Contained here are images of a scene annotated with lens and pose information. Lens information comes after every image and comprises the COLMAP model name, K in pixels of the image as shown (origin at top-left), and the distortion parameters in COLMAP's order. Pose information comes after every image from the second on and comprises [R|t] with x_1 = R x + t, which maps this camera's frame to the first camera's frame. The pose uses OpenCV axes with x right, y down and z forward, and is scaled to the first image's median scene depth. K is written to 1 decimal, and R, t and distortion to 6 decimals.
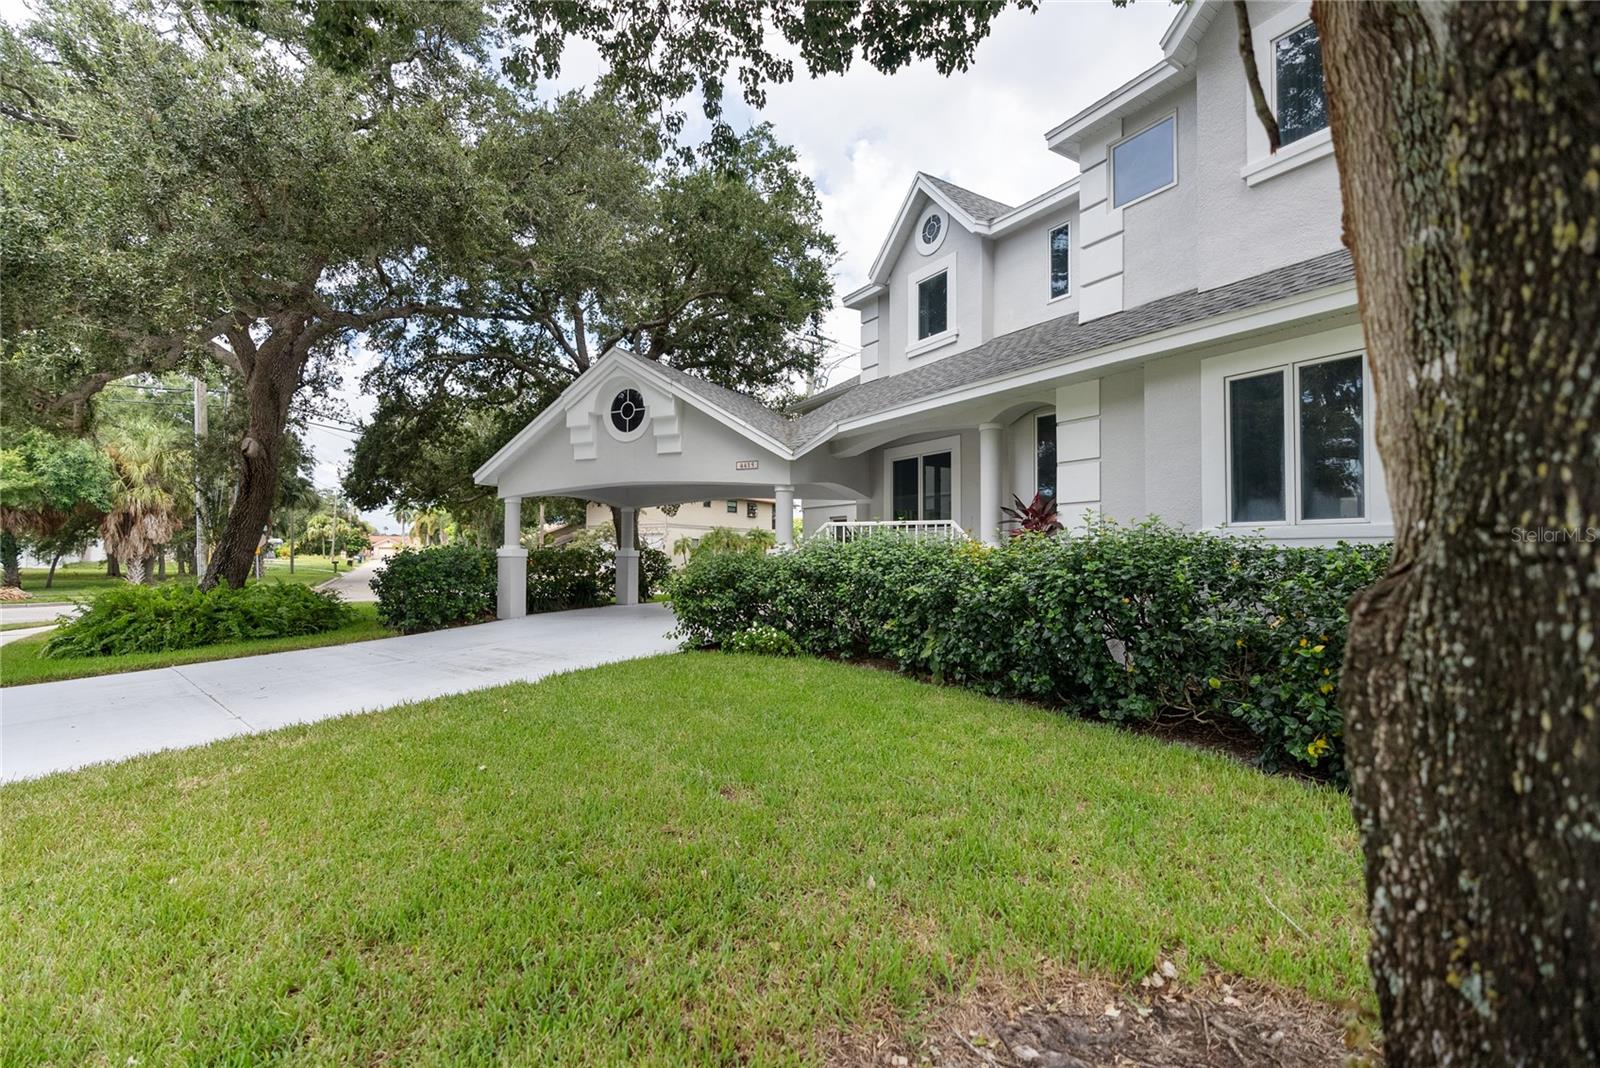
lens RADIAL K [[727.6, 0, 802.5], [0, 727.6, 530.4], [0, 0, 1]] dist [-0.000205, -0.000078]
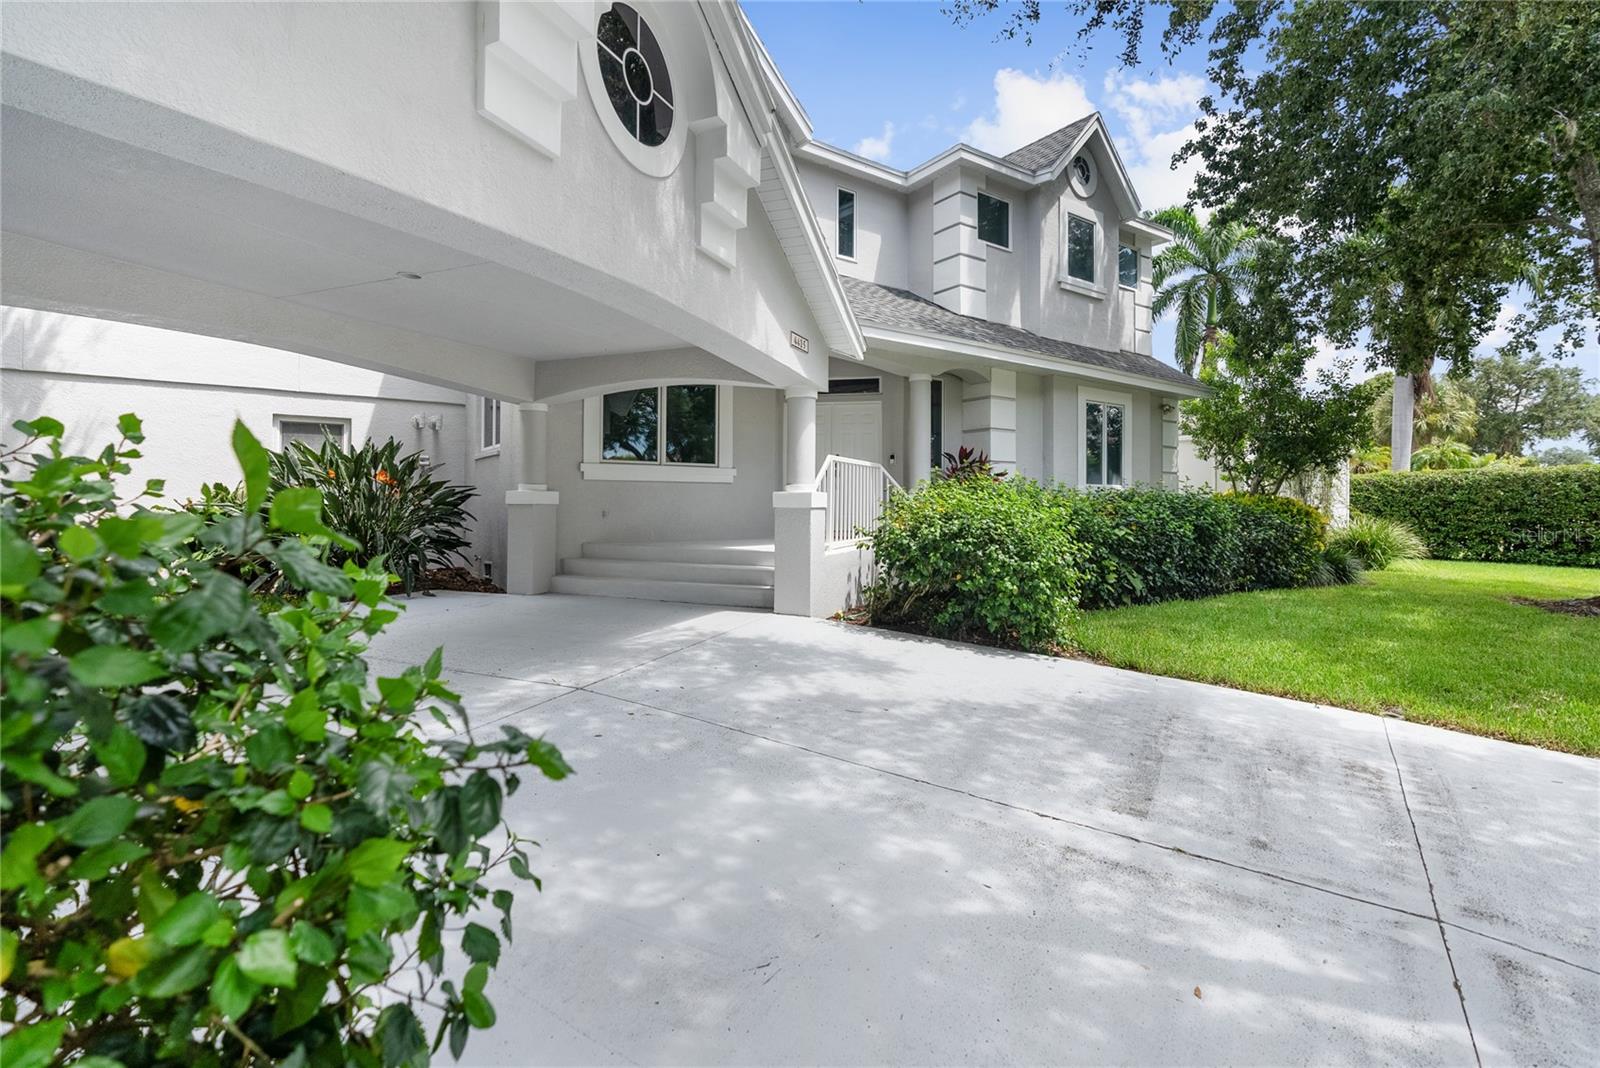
lens RADIAL K [[740.7, 0, 808.5], [0, 740.7, 503.0], [0, 0, 1]] dist [-0.001231, 0.000501]
pose [[-0.080471, -0.000562, 0.996757, -0.731064], [-0.028618, 0.999589, -0.001746, 0.036324], [-0.996346, -0.028666, -0.080454, 1.178552]]
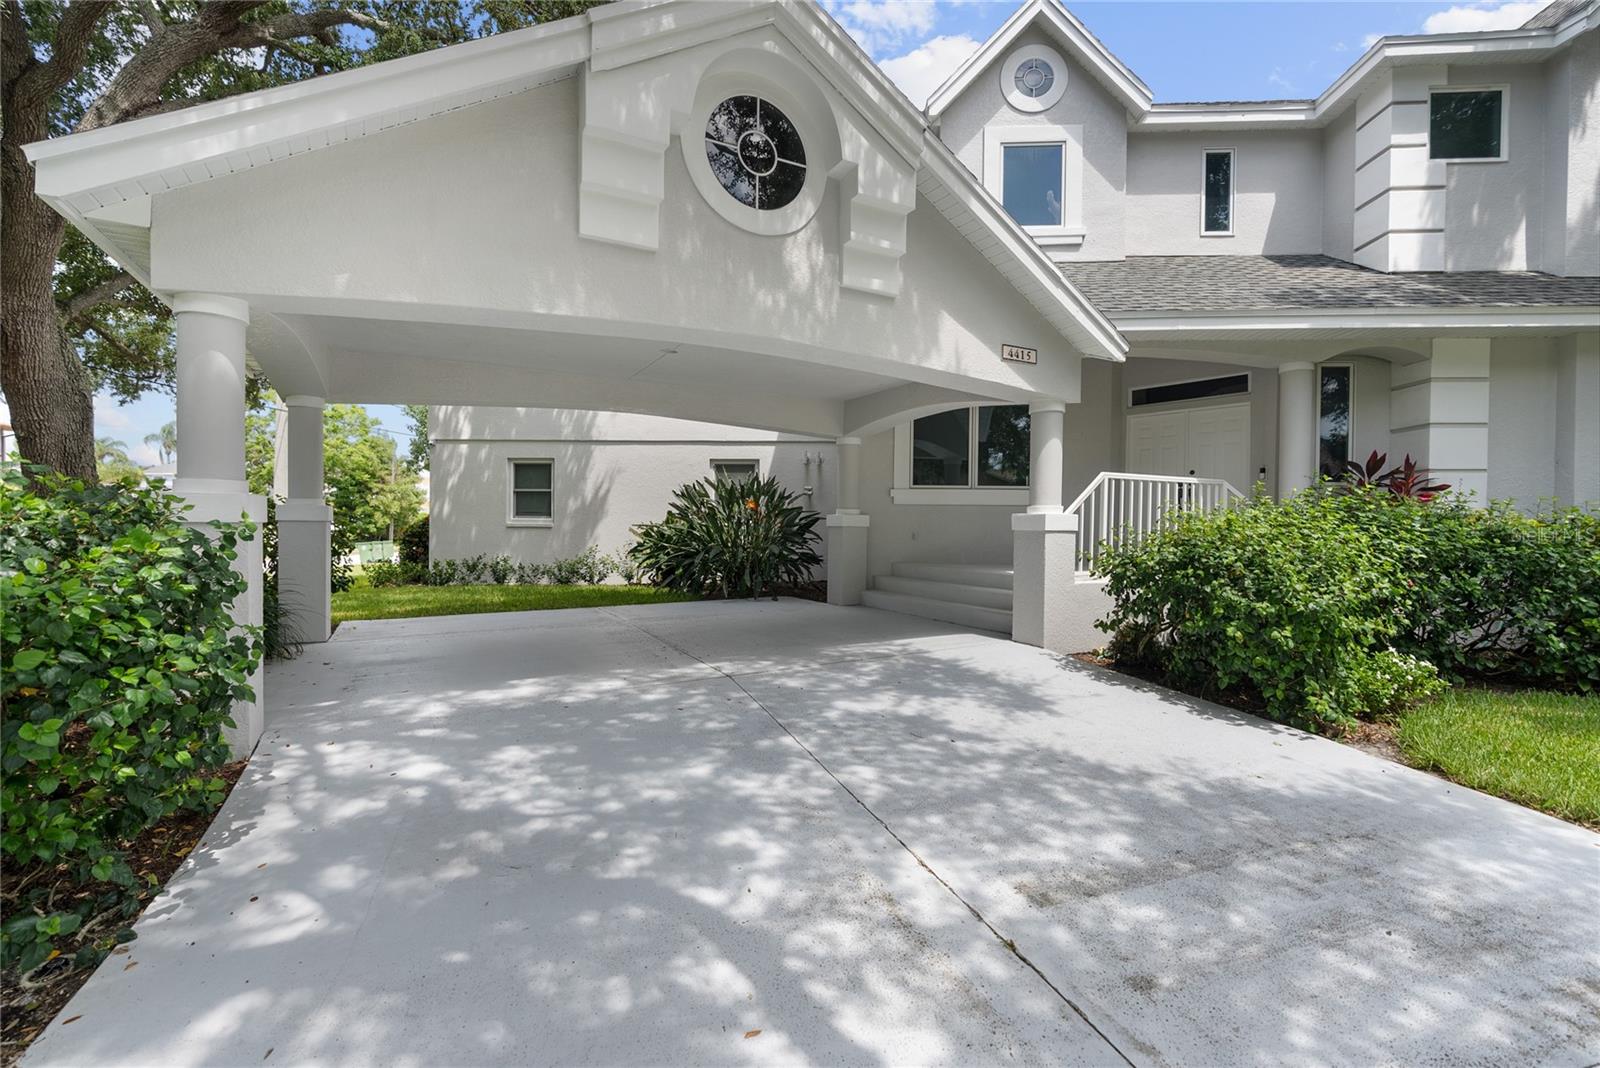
lens RADIAL K [[726.0, 0, 781.3], [0, 726.0, 541.7], [0, 0, 1]] dist [-0.000977, -0.000146]
pose [[0.578290, -0.012737, 0.815732, -0.685745], [-0.030388, 0.998848, 0.037139, 0.032727], [-0.815265, -0.046265, 0.577236, 0.946696]]
